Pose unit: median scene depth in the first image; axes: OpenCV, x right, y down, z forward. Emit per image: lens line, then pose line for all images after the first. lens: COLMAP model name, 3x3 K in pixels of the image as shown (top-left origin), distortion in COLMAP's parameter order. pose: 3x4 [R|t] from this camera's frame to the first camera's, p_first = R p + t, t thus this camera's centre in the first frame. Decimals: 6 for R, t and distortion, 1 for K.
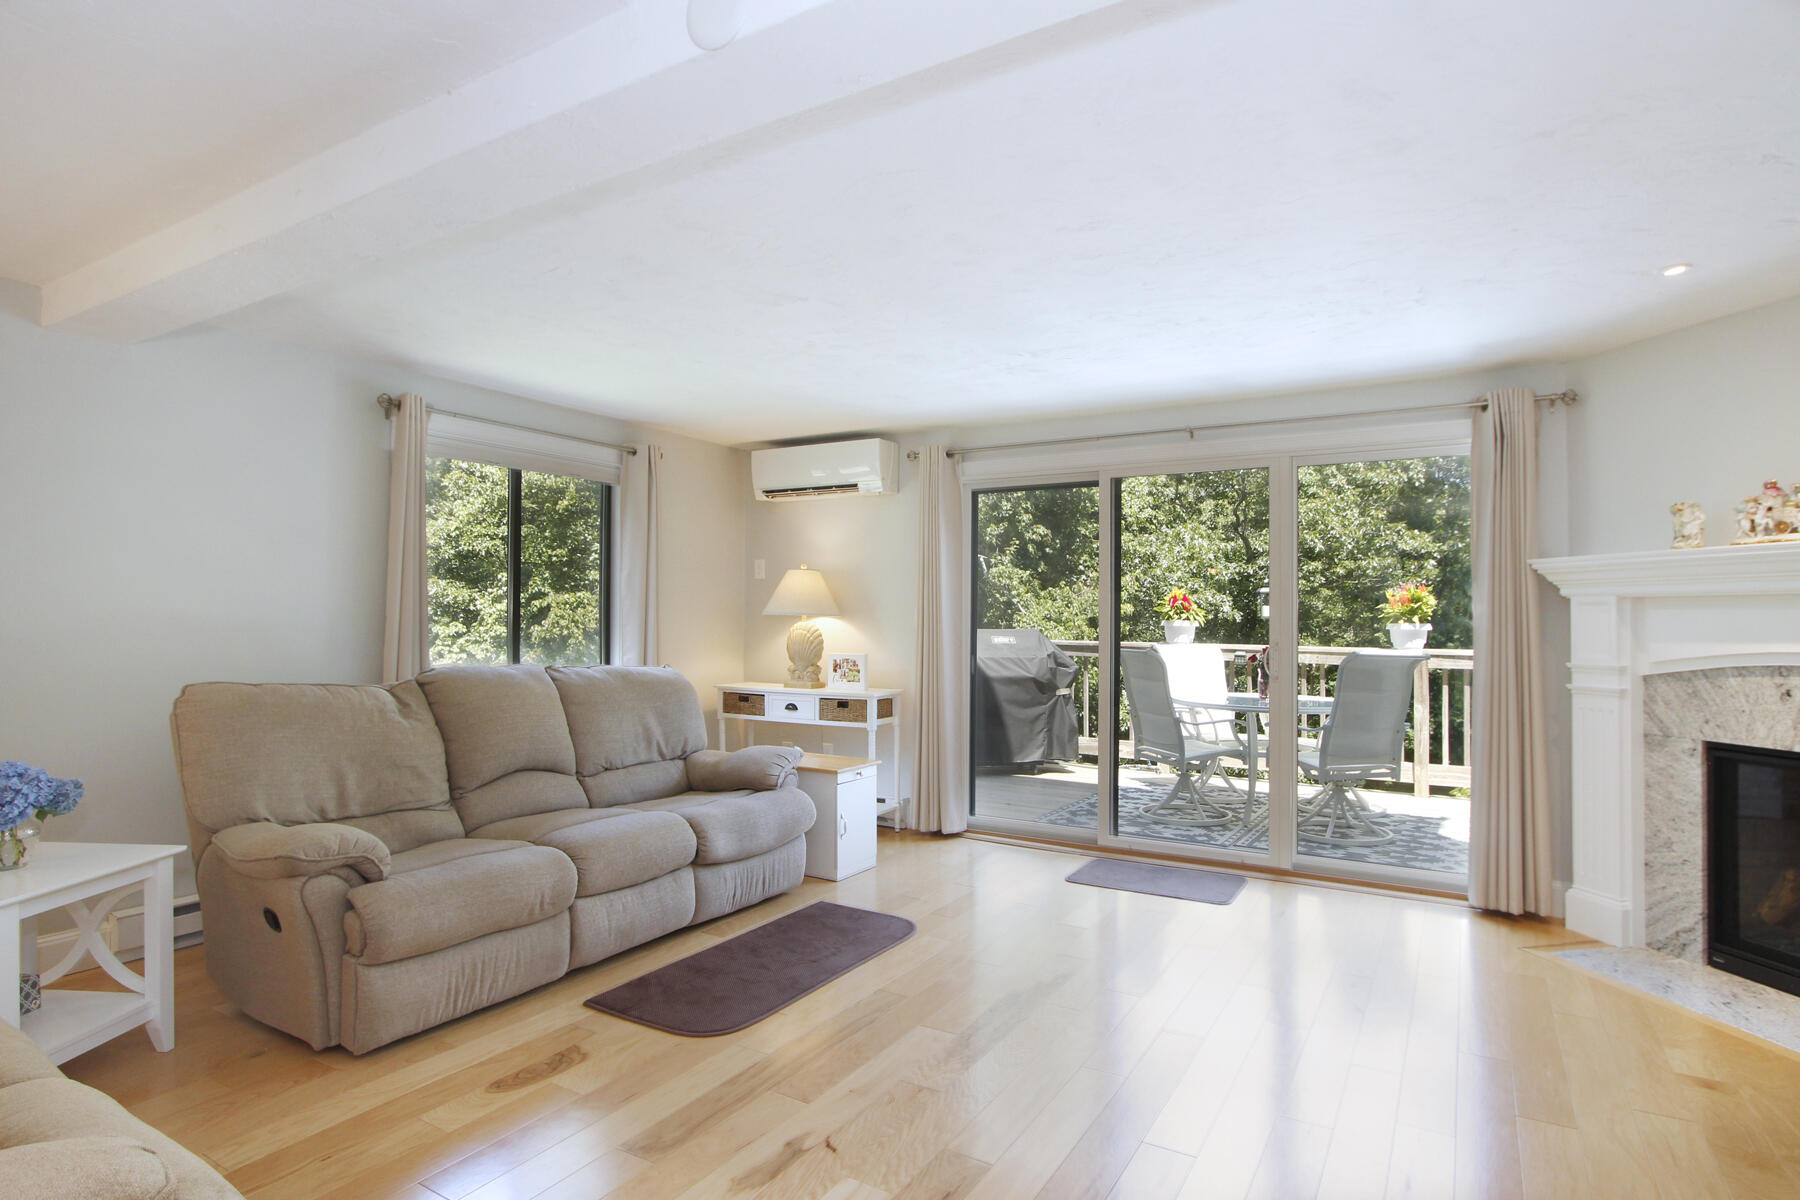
lens RADIAL K [[995.4, 0, 899.5], [0, 995.4, 592.2], [0, 0, 1]] dist [0.002346, -0.000231]
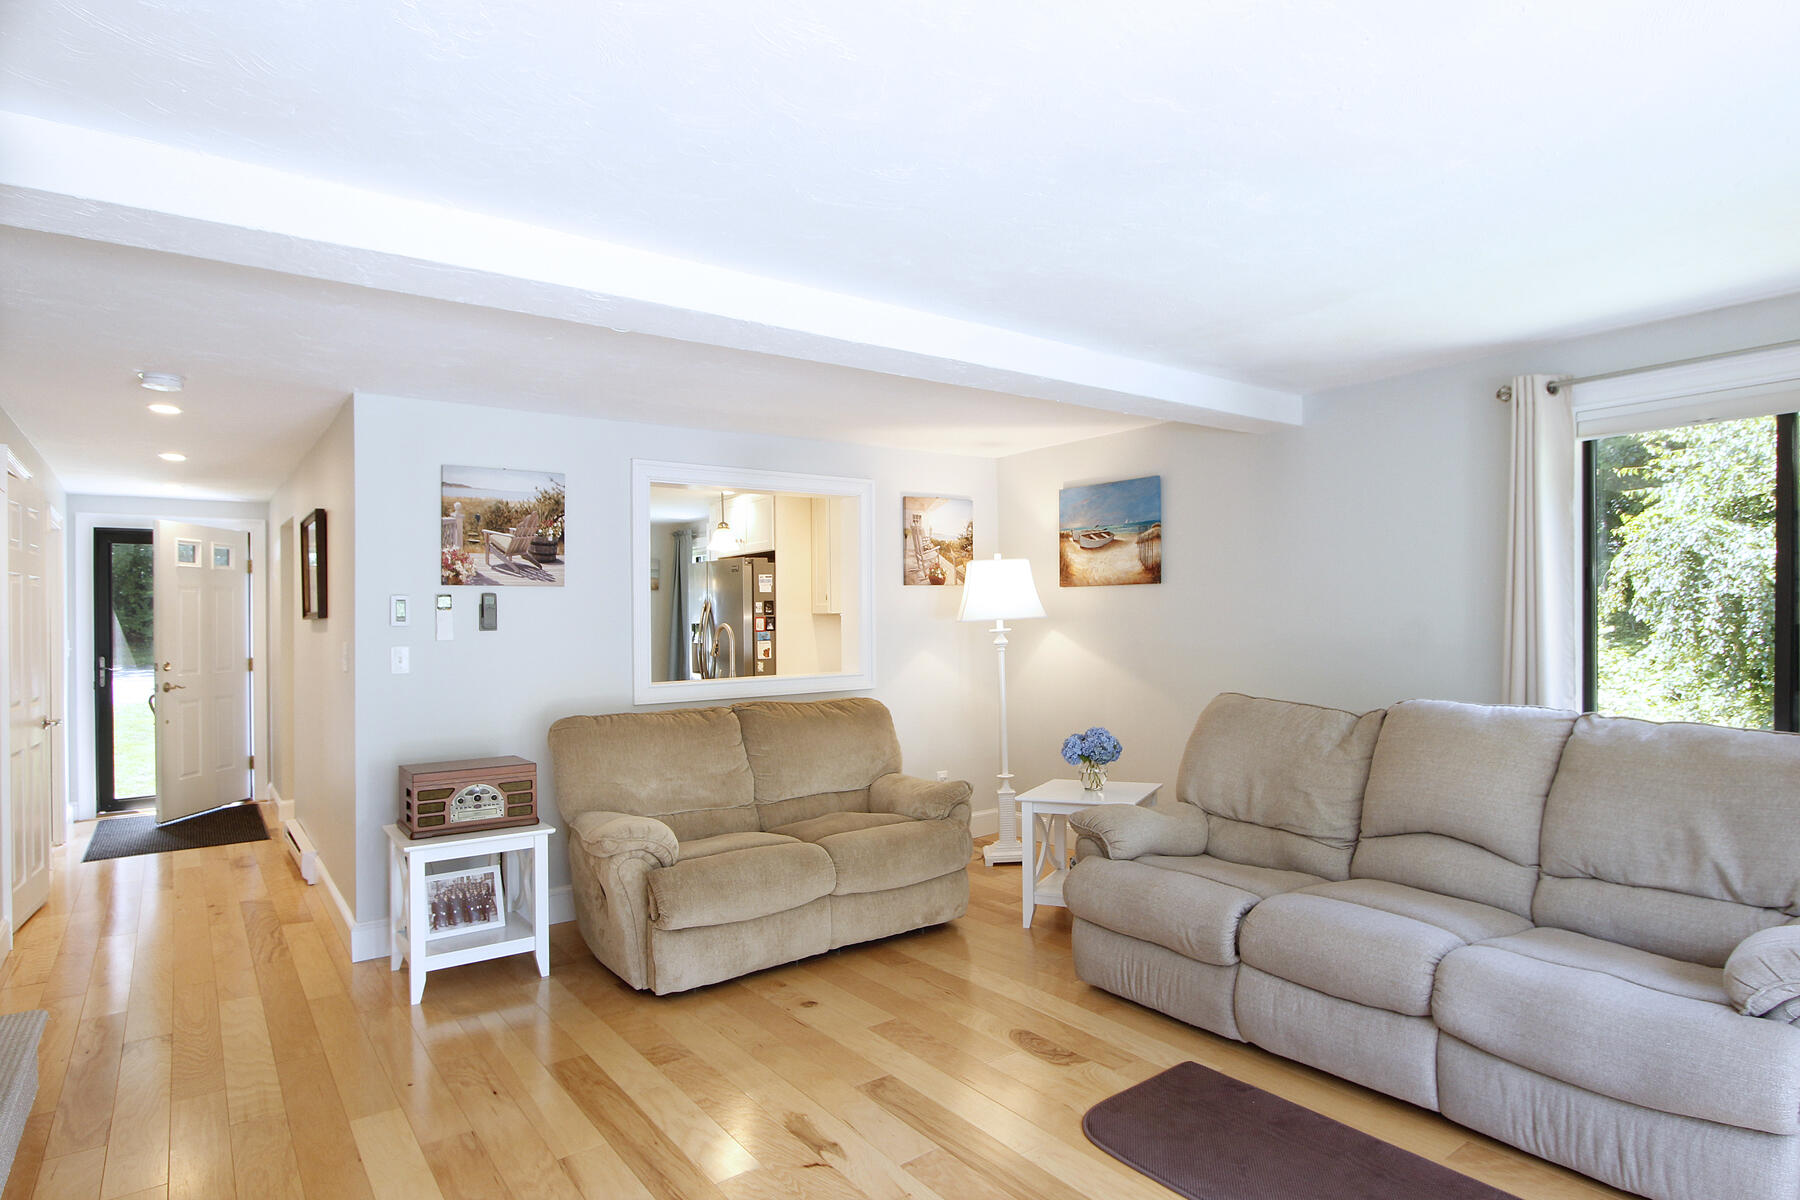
lens RADIAL K [[970.0, 0, 904.5], [0, 970.0, 614.1], [0, 0, 1]] dist [0.000203, 0.000232]
pose [[-0.385952, -0.013083, -0.922426, 0.547555], [0.035710, 0.998938, -0.029110, 0.011104], [0.921828, -0.044175, -0.385075, 0.987251]]
